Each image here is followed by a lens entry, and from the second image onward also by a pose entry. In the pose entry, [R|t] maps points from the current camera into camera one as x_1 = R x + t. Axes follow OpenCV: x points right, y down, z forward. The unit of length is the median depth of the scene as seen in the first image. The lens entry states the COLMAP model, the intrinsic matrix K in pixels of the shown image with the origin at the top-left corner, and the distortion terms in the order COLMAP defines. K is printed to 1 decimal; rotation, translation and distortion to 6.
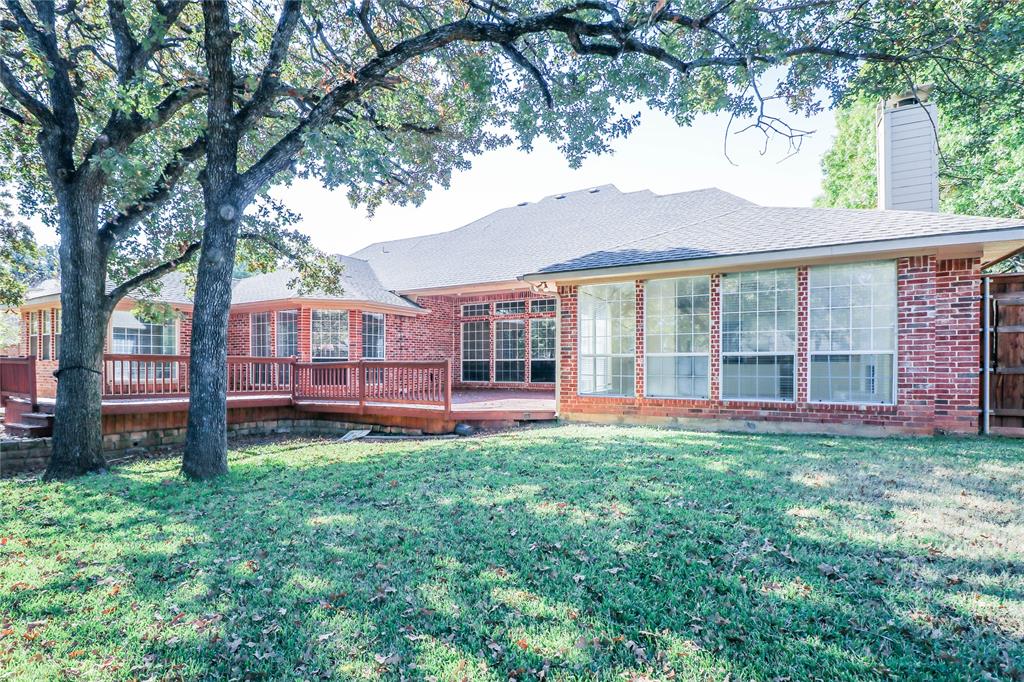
lens RADIAL K [[503.5, 0, 508.7], [0, 503.5, 358.1], [0, 0, 1]] dist [0.000176, -0.008951]
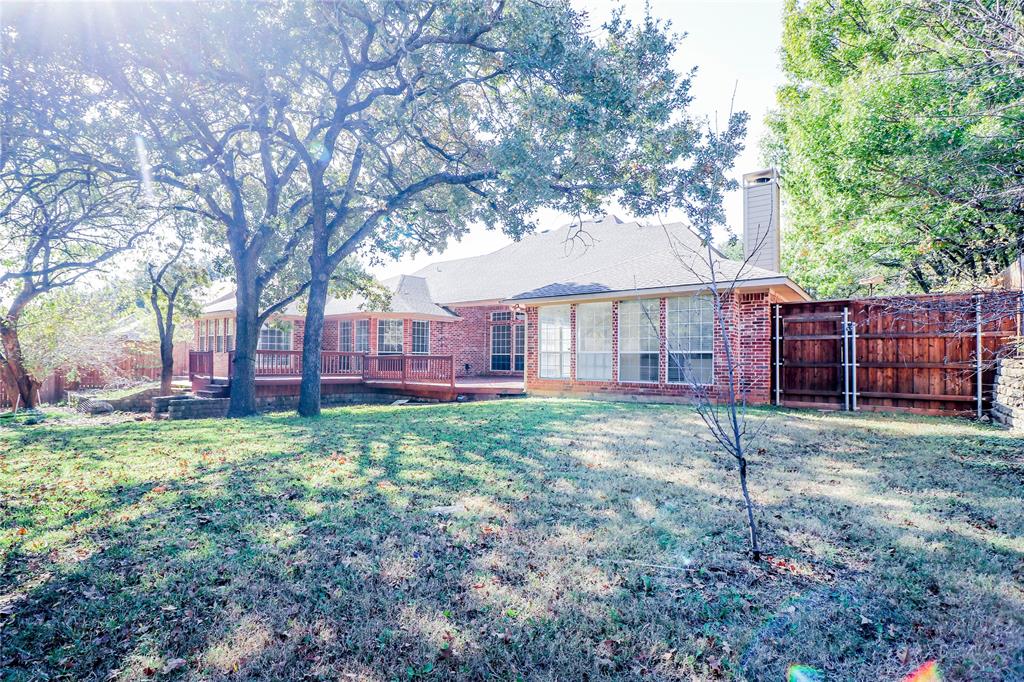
lens RADIAL K [[466.8, 0, 512.0], [0, 466.8, 341.0], [0, 0, 1]] dist [0.000931, -0.000032]
pose [[0.991468, 0.003350, -0.130311, 0.243941], [-0.006303, 0.999733, -0.022252, -0.007544], [0.130201, 0.022883, 0.991223, -0.415916]]
